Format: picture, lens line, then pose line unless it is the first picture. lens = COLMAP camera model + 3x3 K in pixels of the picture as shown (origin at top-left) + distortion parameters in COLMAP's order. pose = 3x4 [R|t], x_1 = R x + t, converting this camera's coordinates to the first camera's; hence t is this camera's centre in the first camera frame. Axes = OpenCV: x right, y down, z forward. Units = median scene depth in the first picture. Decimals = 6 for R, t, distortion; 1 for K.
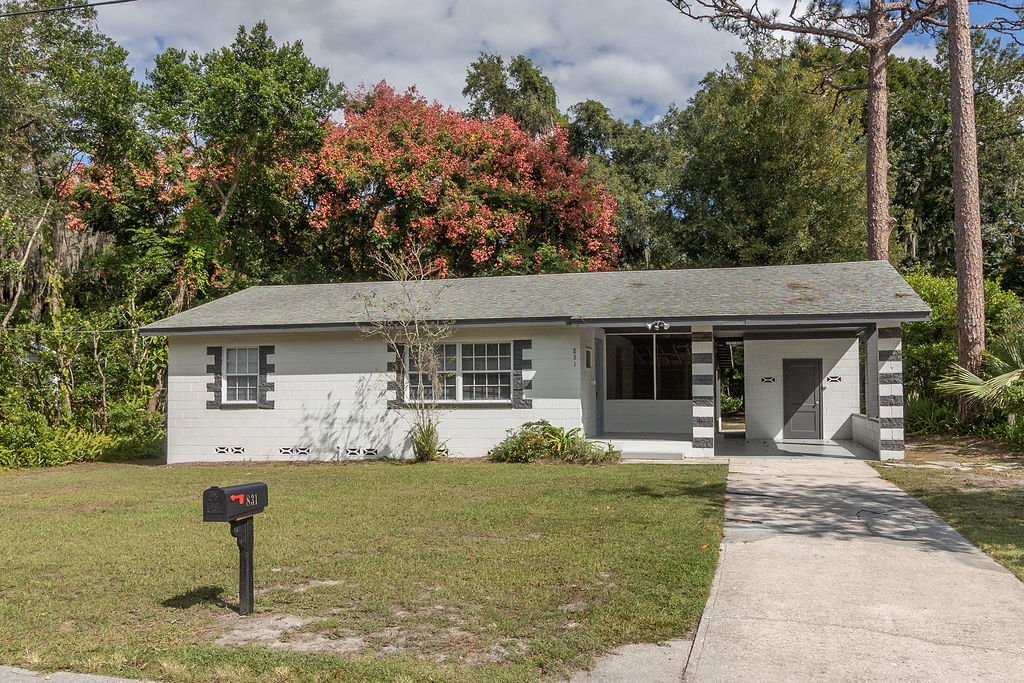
lens RADIAL K [[1046.2, 0, 514.3], [0, 1046.2, 344.0], [0, 0, 1]] dist [-0.023933, -0.001821]
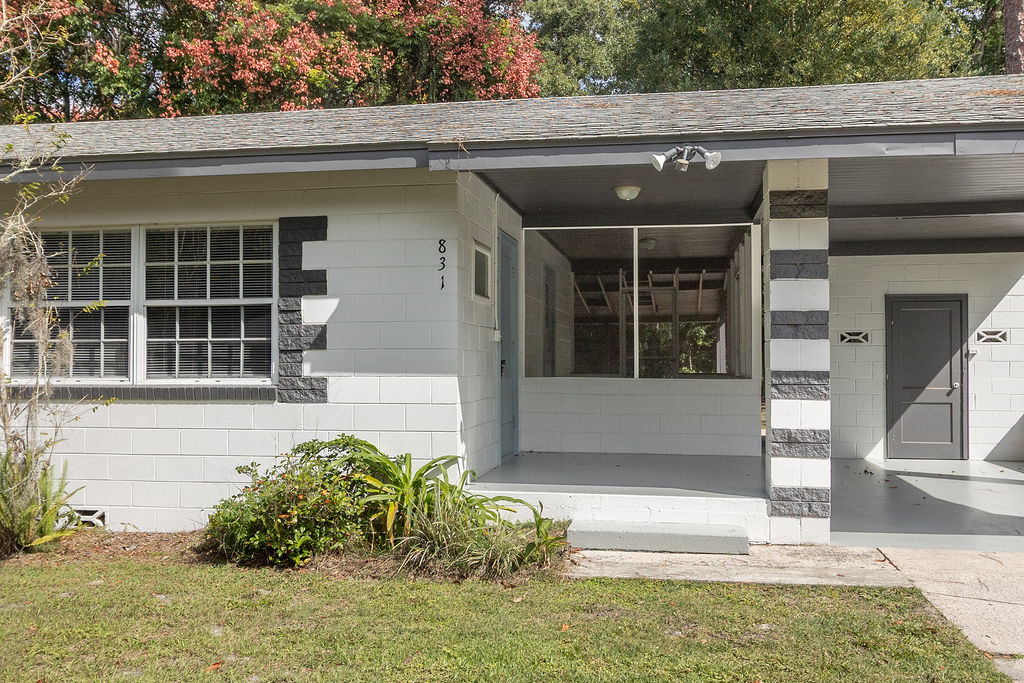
lens RADIAL K [[623.7, 0, 510.6], [0, 623.7, 344.1], [0, 0, 1]] dist [0.006029, 0.000555]
pose [[0.996518, 0.007841, 0.083012, 0.062802], [-0.008974, 0.999871, 0.013291, 0.037519], [-0.082898, -0.013990, 0.996460, 0.770372]]
